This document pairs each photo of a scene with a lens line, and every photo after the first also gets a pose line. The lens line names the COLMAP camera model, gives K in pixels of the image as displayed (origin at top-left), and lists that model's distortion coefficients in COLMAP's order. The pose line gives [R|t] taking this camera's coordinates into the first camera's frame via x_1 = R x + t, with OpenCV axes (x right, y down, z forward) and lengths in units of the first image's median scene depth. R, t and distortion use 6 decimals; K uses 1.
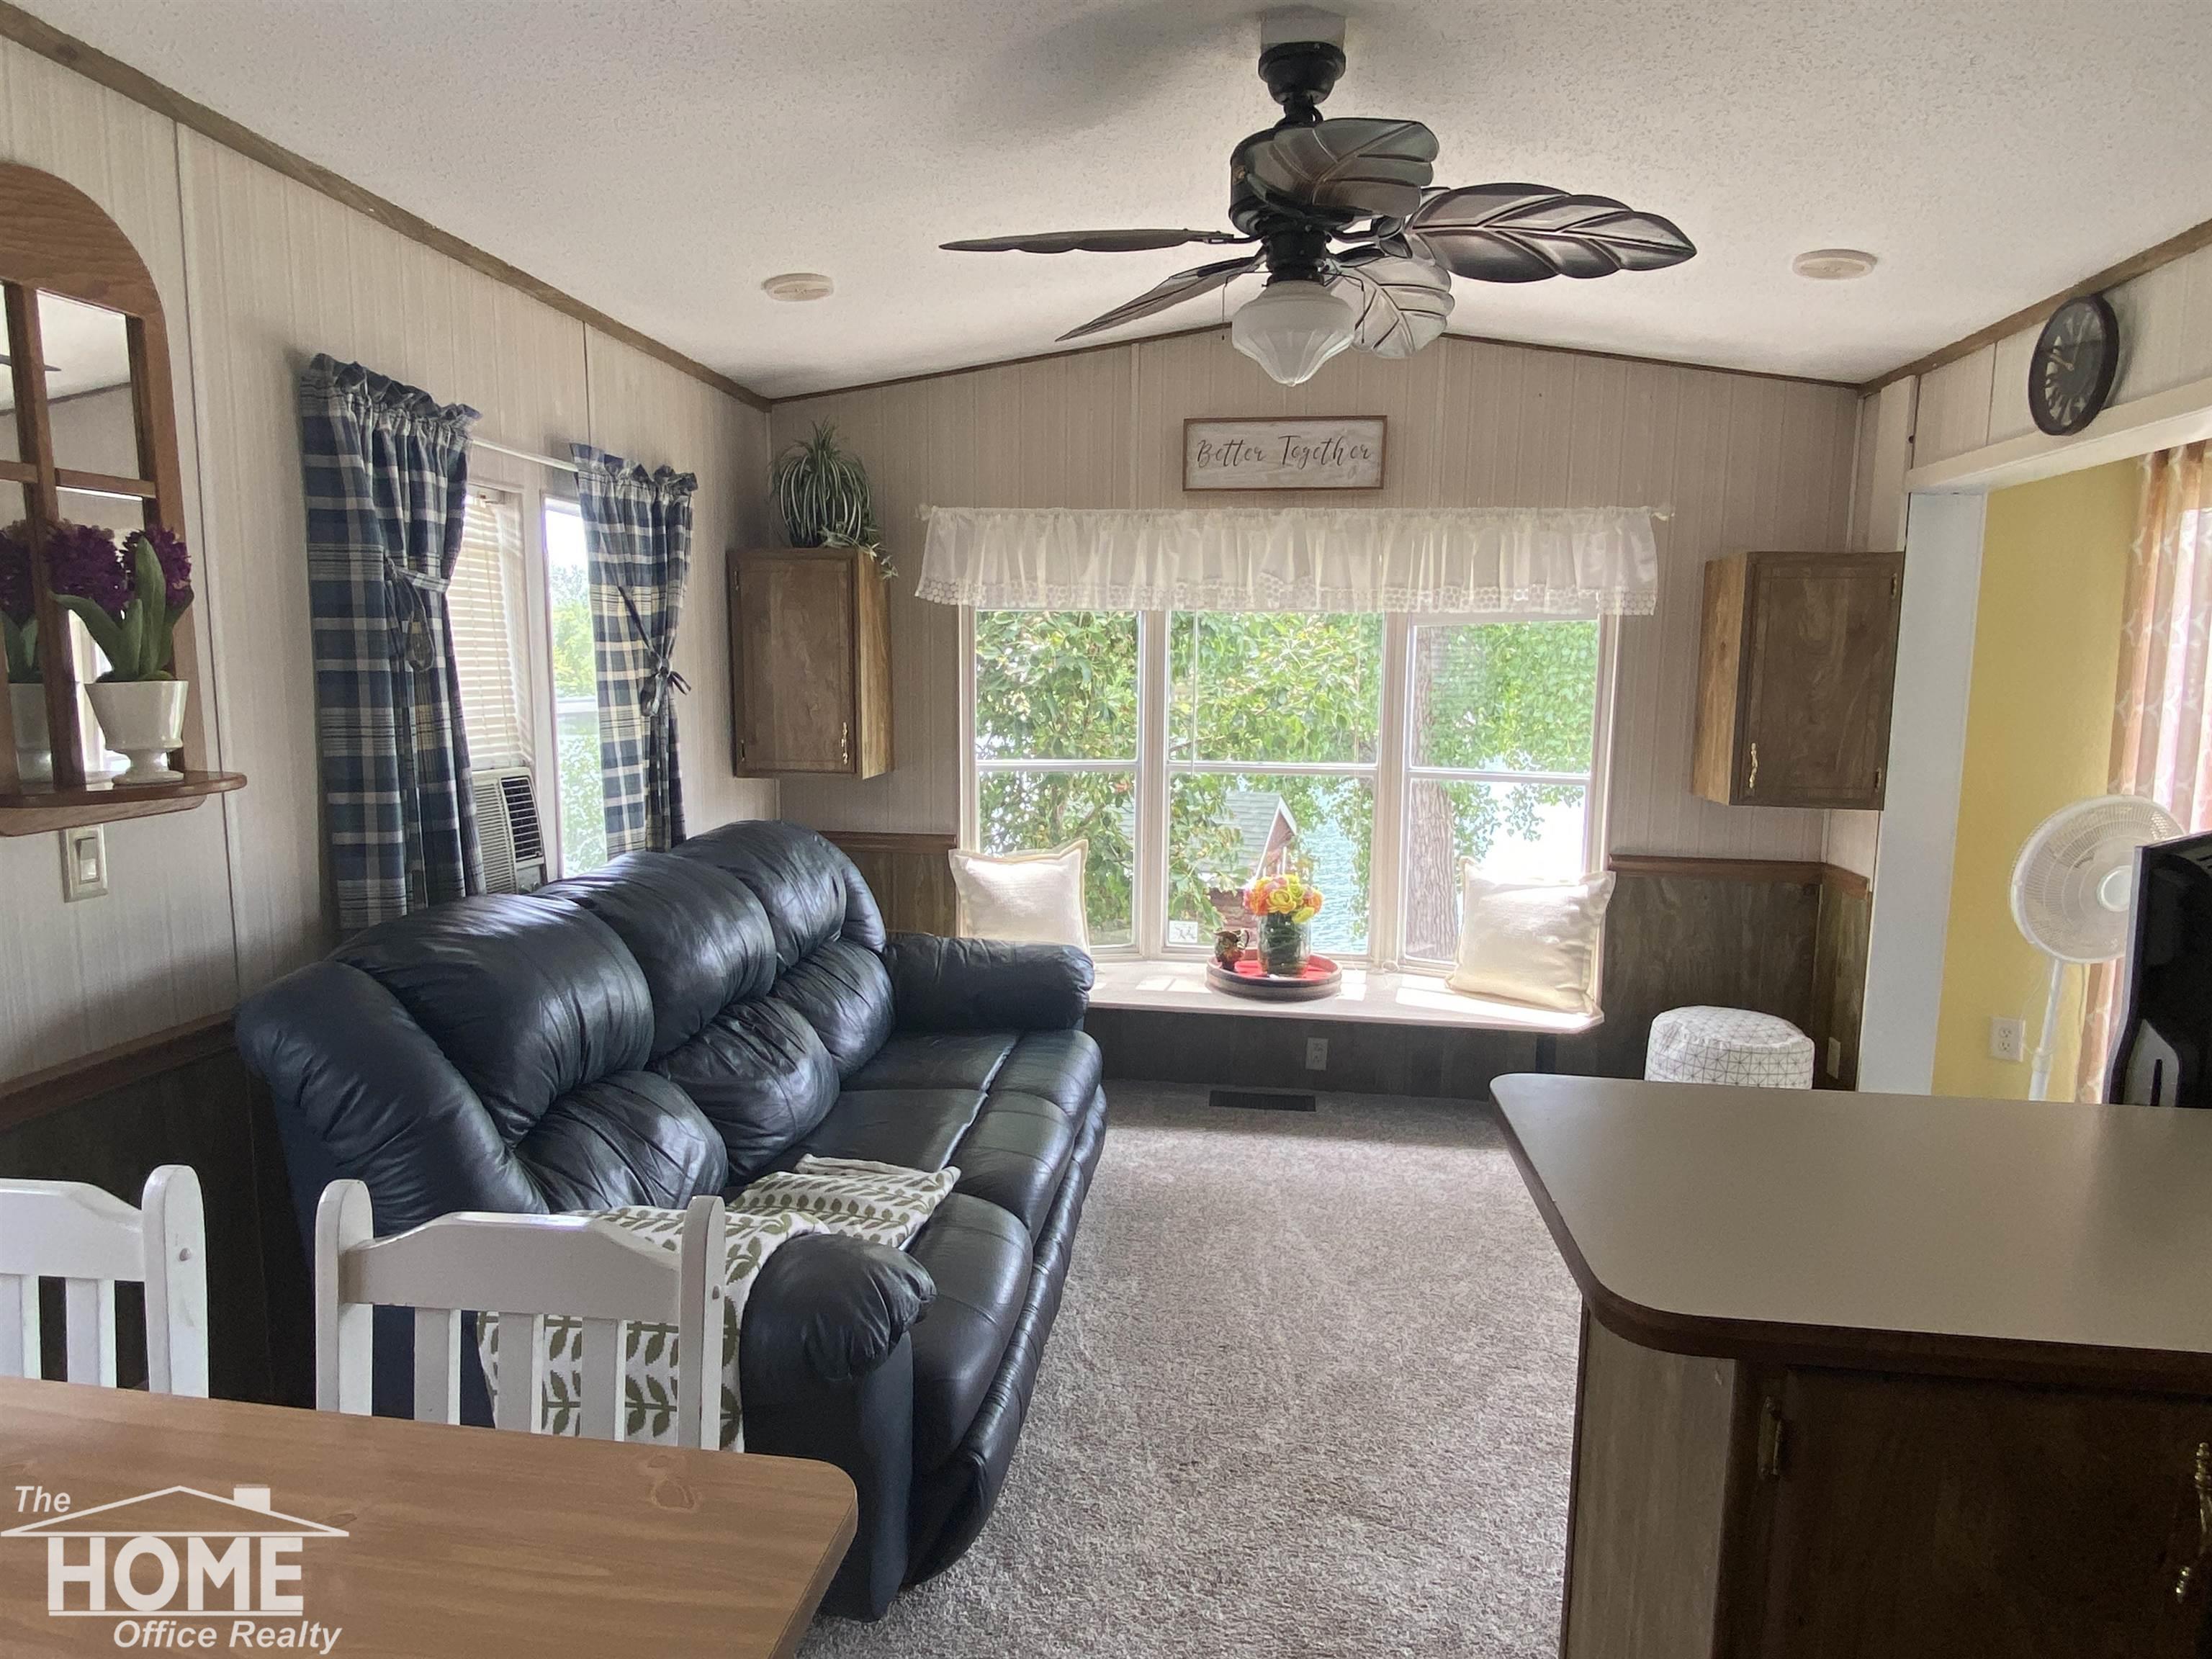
lens RADIAL K [[1290.6, 0, 1106.0], [0, 1290.6, 829.5], [0, 0, 1]] dist [0.052314, -0.060279]
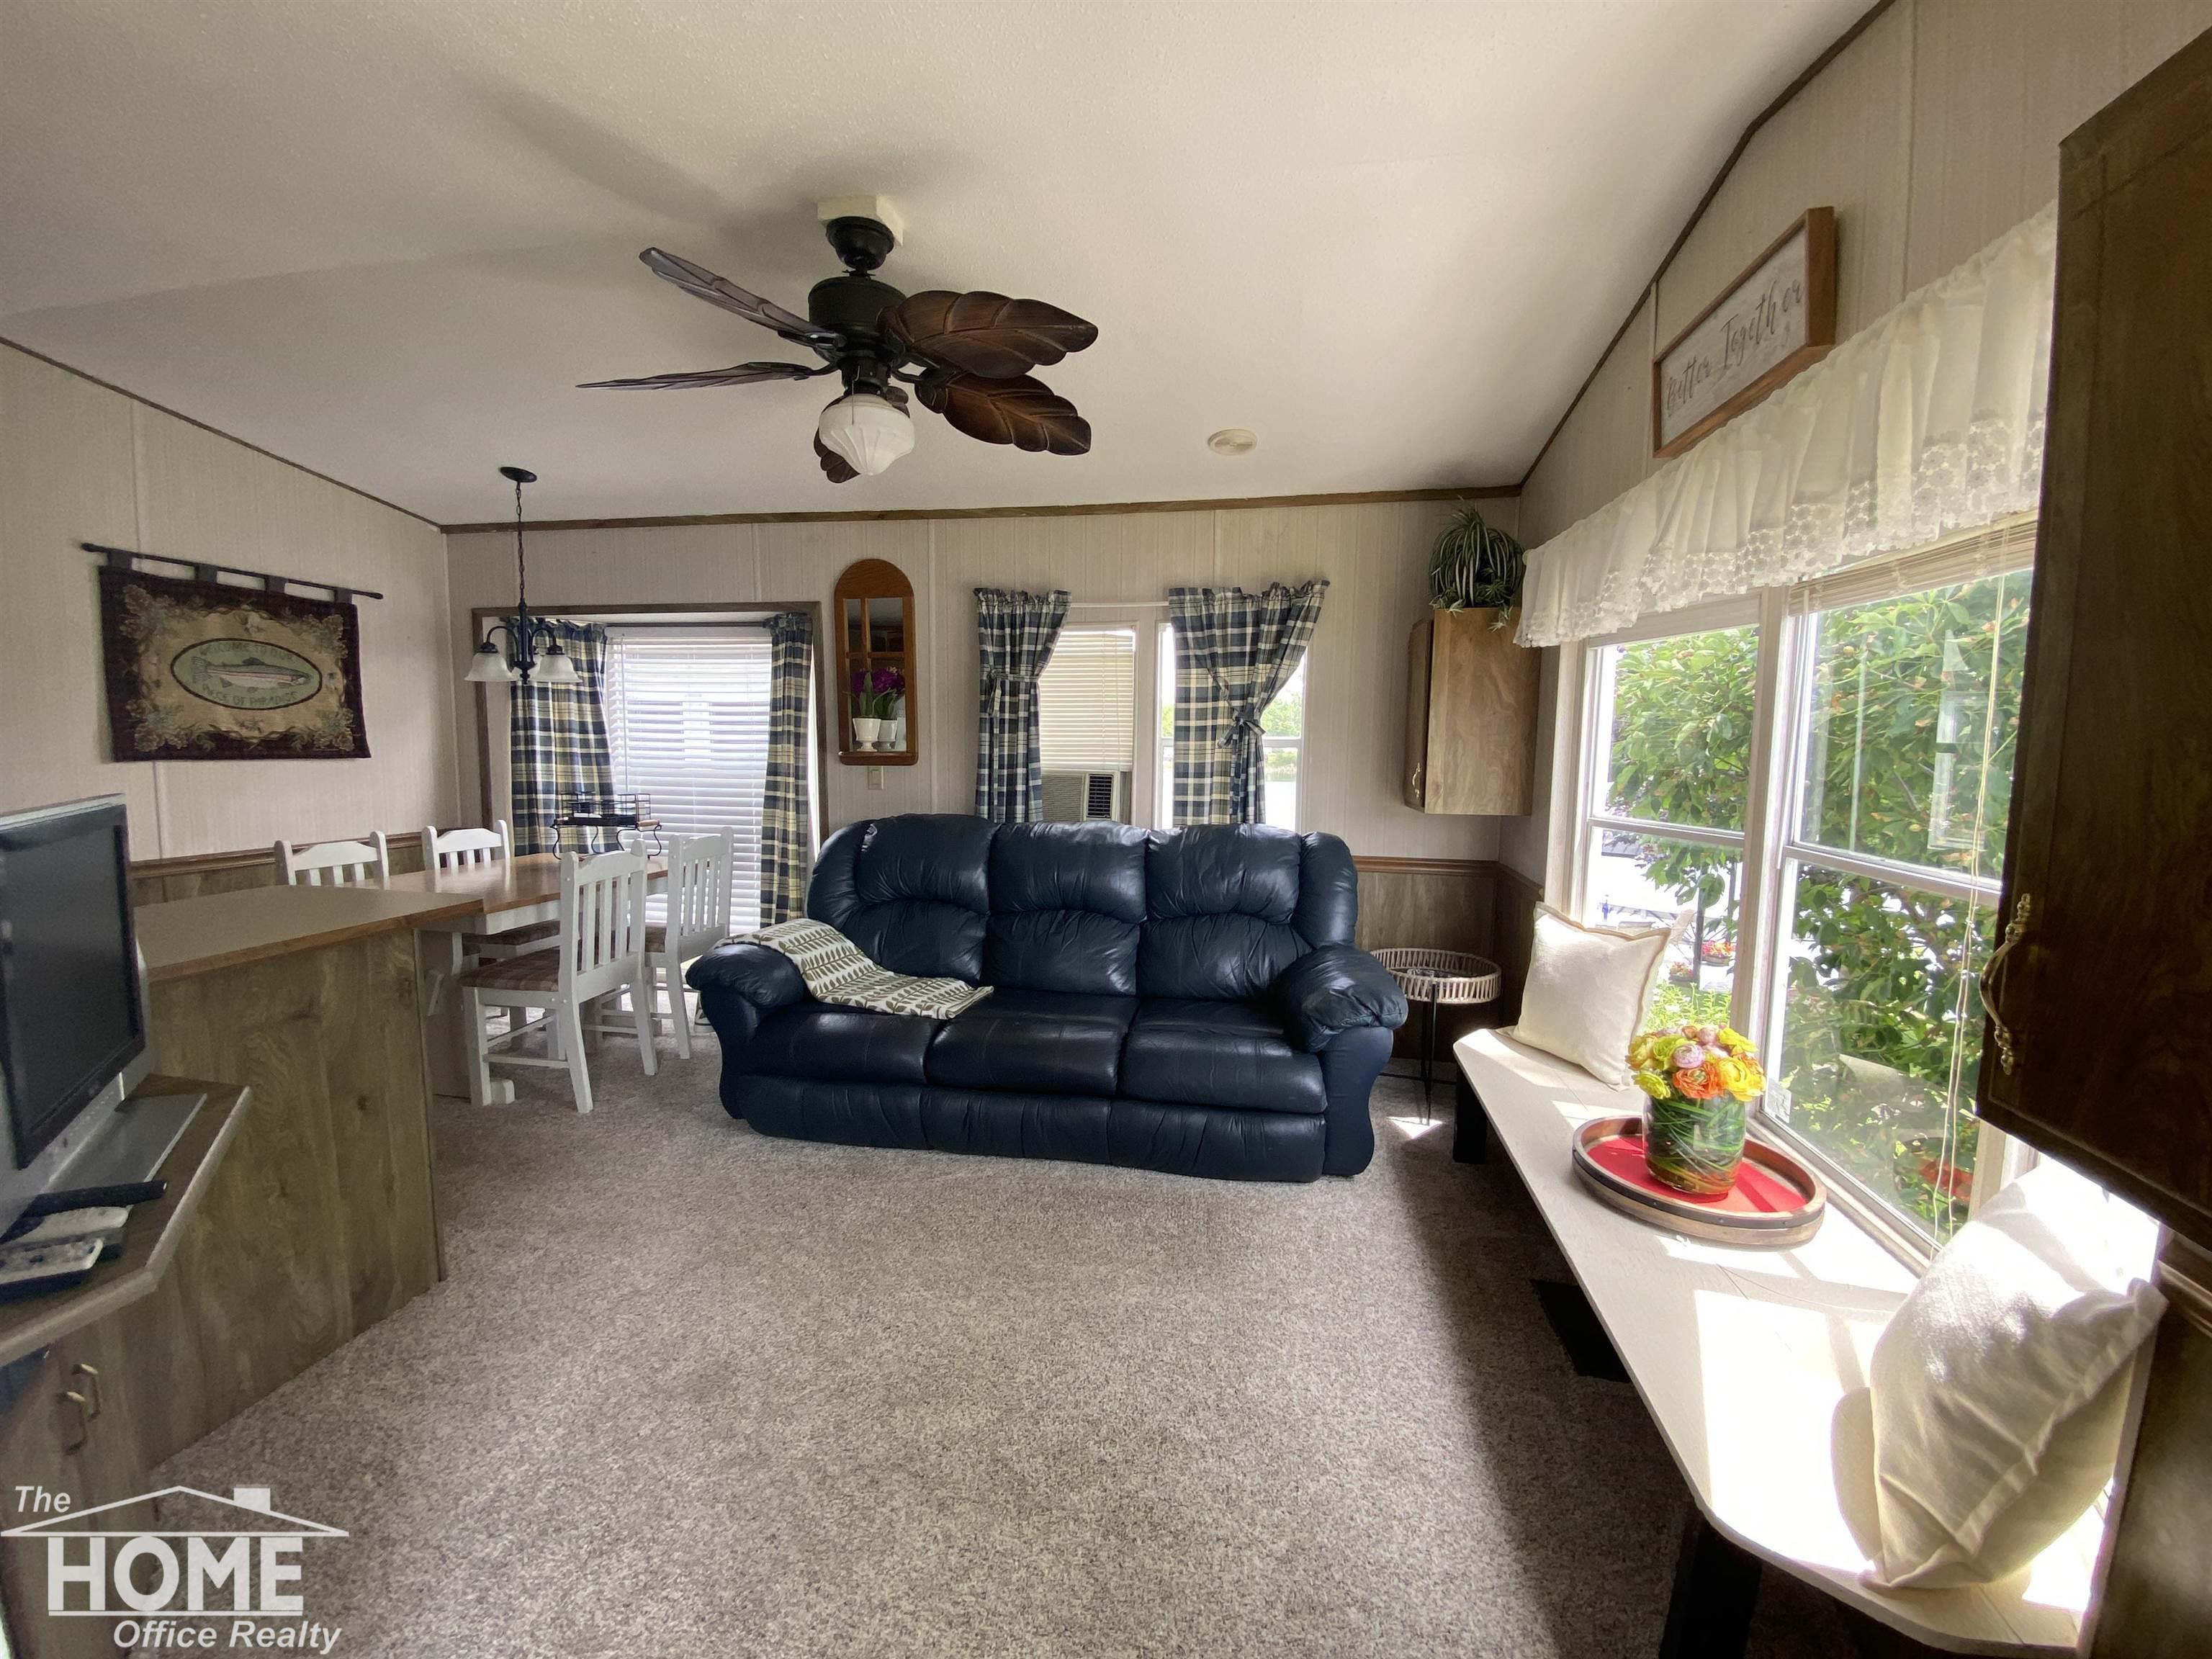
lens RADIAL K [[923.6, 0, 1106.0], [0, 923.6, 829.5], [0, 0, 1]] dist [0.000060, -0.000023]
pose [[-0.041431, 0.104541, -0.993657, 0.913676], [-0.133196, 0.985057, 0.109190, -0.111106], [0.990223, 0.136875, -0.026888, 1.066018]]
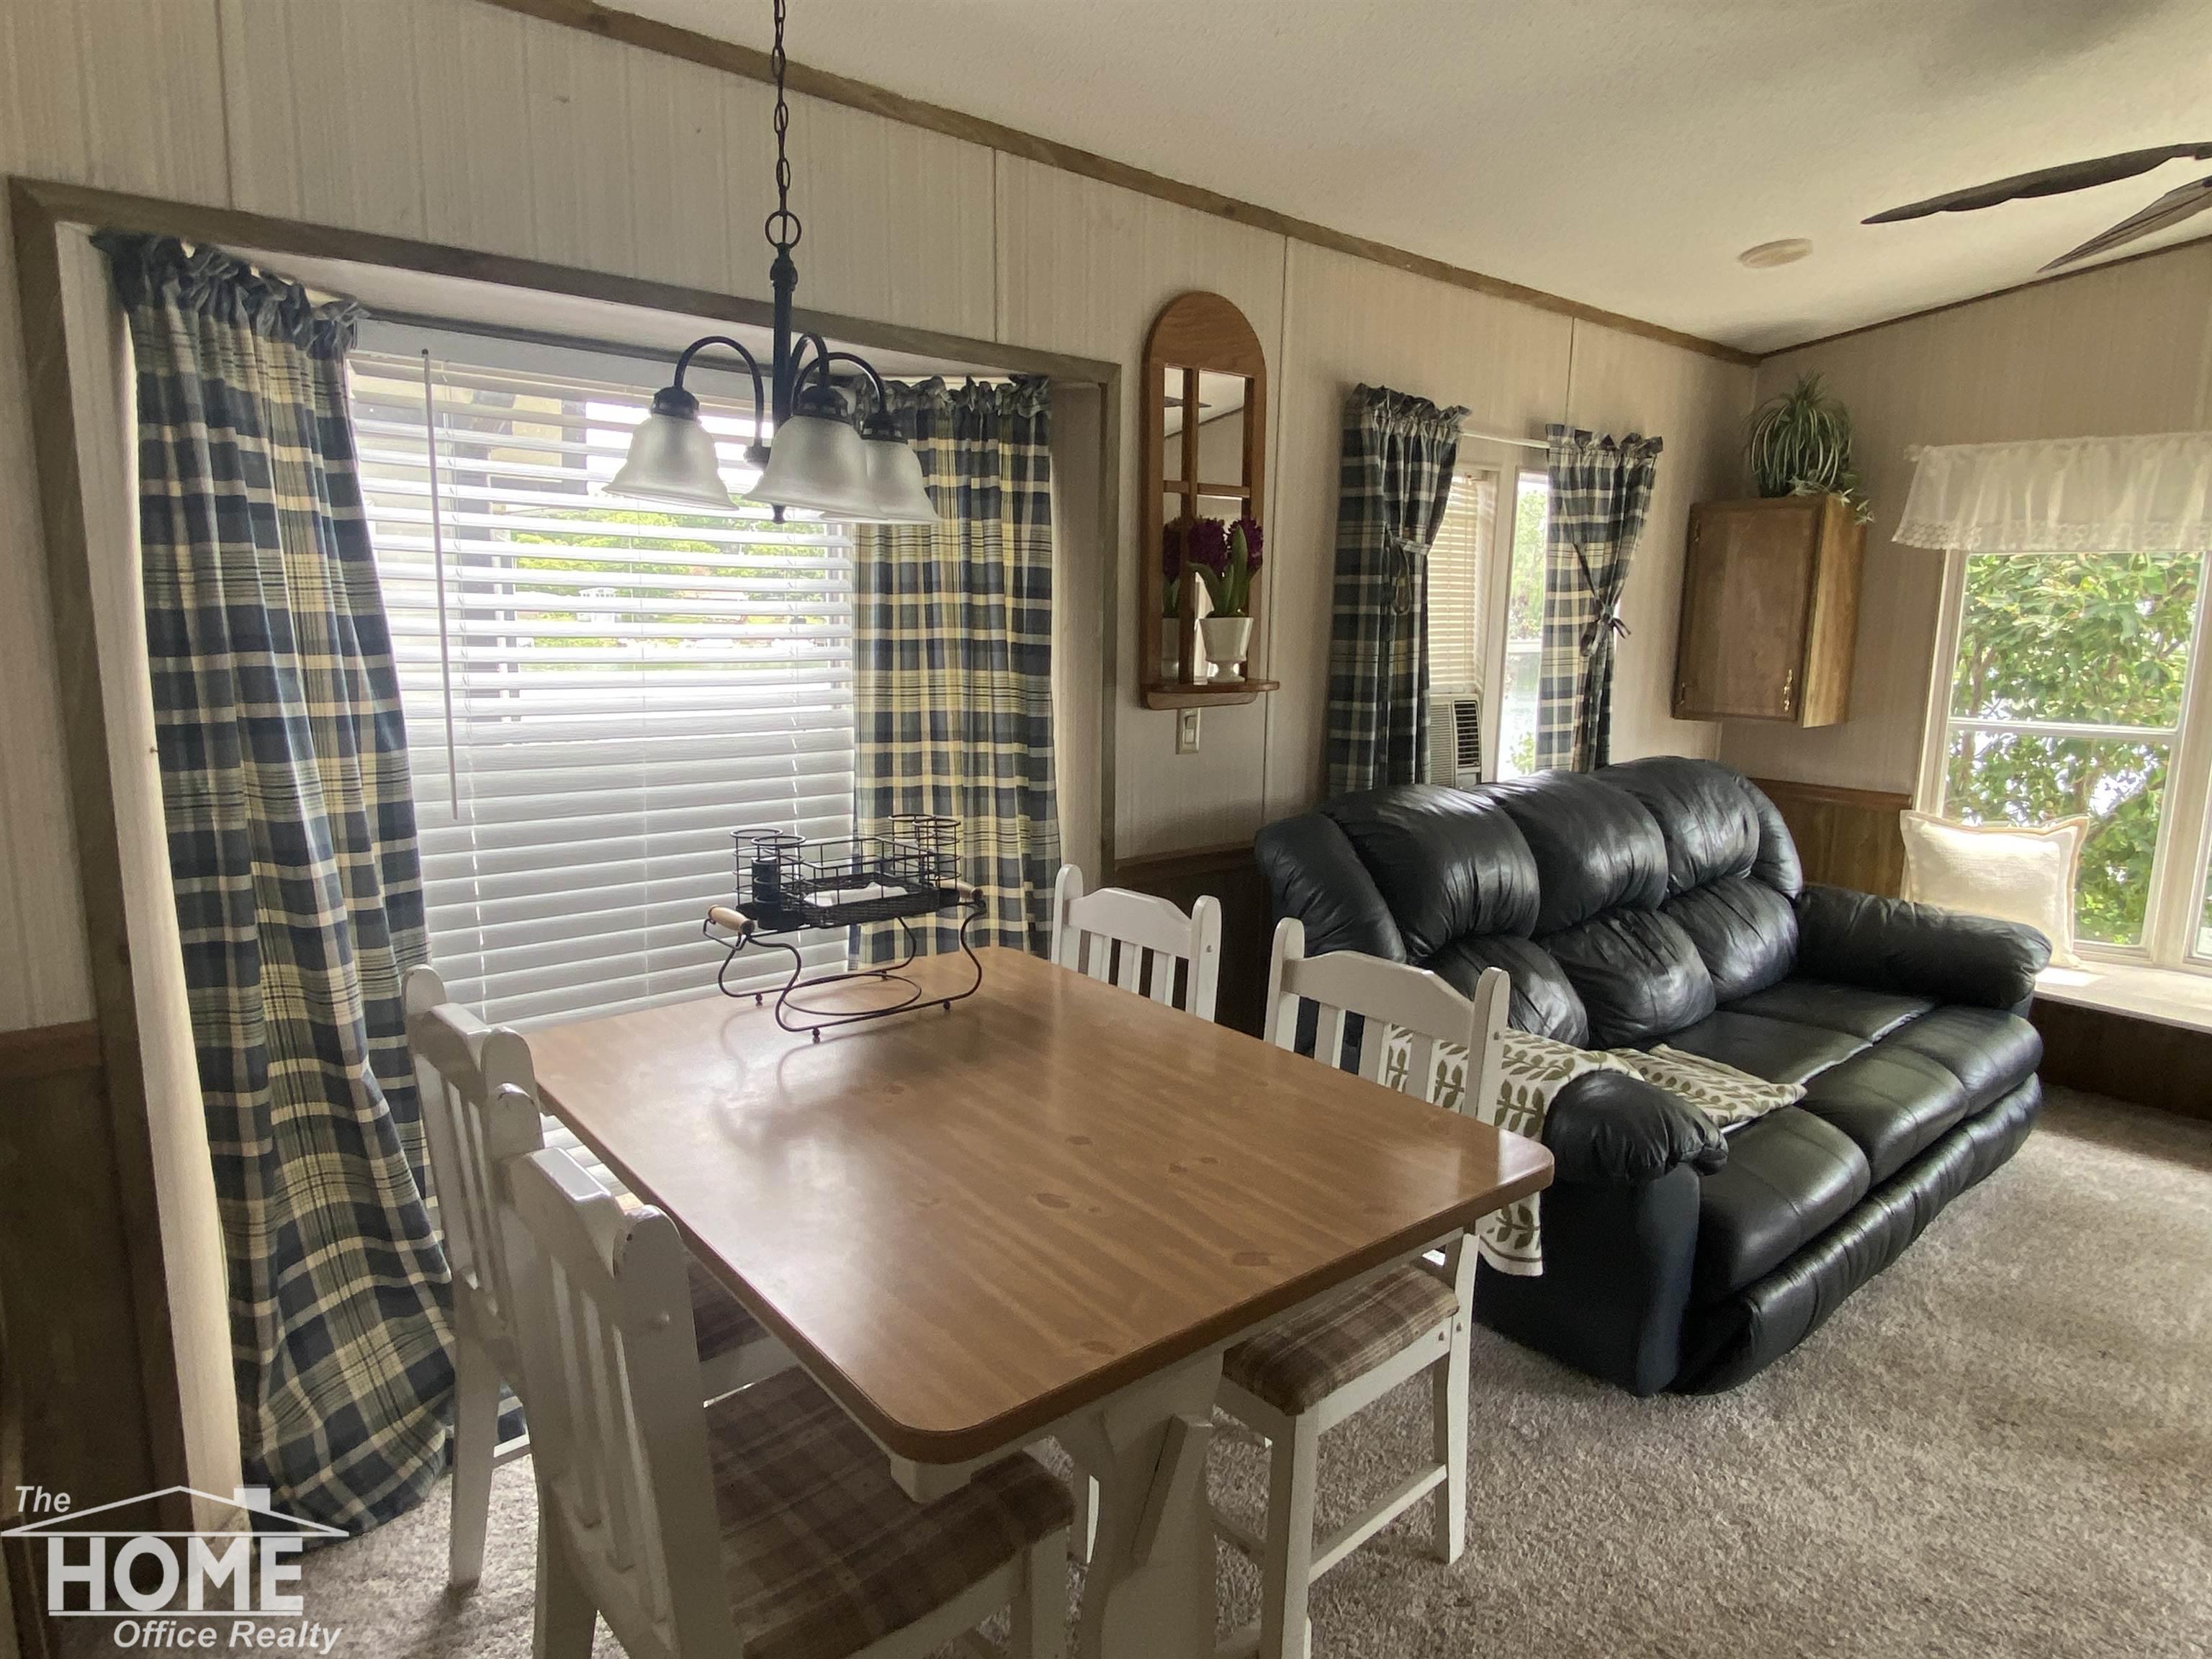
lens RADIAL K [[1290.6, 0, 1106.0], [0, 1290.6, 829.5], [0, 0, 1]] dist [0.052314, -0.060279]
pose [[0.736248, 0.114634, -0.666931, 0.137988], [-0.092940, 0.993337, 0.068138, 0.029969], [0.670299, 0.011818, 0.741997, -0.158972]]
